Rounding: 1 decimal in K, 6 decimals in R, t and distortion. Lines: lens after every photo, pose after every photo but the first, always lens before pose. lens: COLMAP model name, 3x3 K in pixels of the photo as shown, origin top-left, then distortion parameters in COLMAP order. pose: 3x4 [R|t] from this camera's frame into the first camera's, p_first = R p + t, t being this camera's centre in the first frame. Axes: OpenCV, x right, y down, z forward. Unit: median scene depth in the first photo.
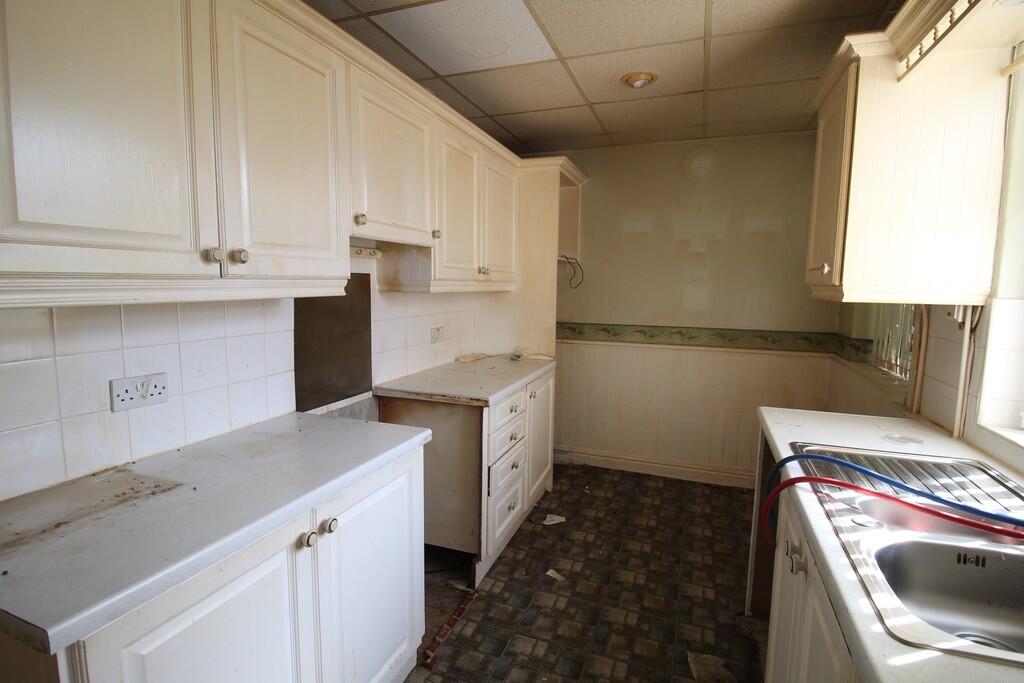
lens RADIAL K [[503.6, 0, 510.8], [0, 503.6, 338.6], [0, 0, 1]] dist [-0.006914, -0.001583]
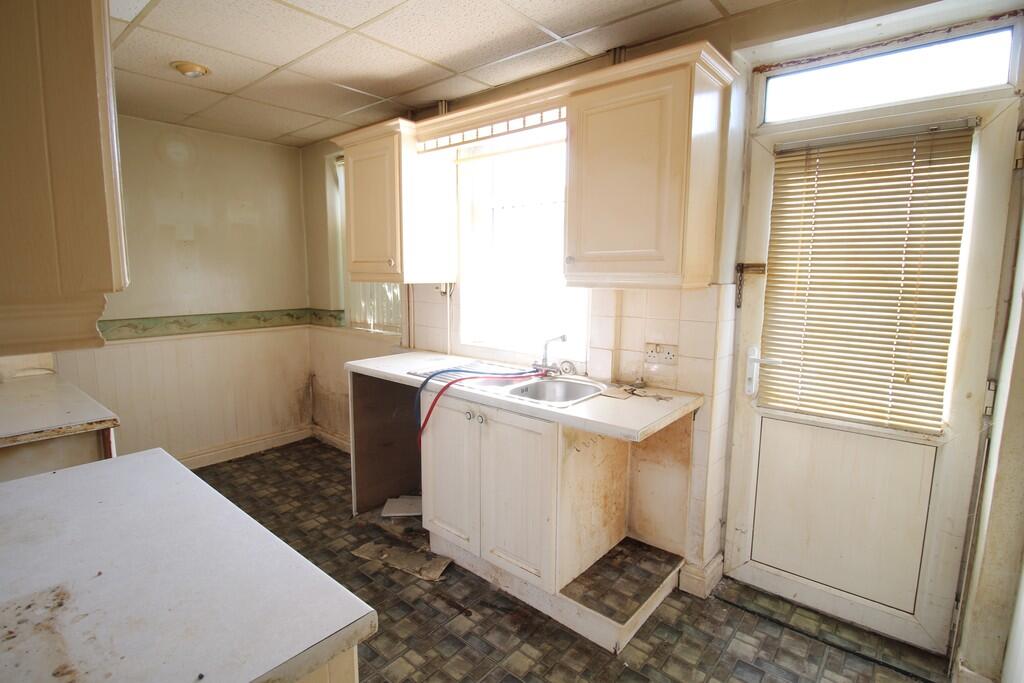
lens RADIAL K [[503.6, 0, 509.4], [0, 503.6, 339.7], [0, 0, 1]] dist [-0.006914, -0.001583]
pose [[0.341170, -0.140492, 0.929443, -0.470984], [0.105230, 0.988261, 0.110756, -0.023553], [-0.934093, 0.060019, 0.351949, 0.077794]]
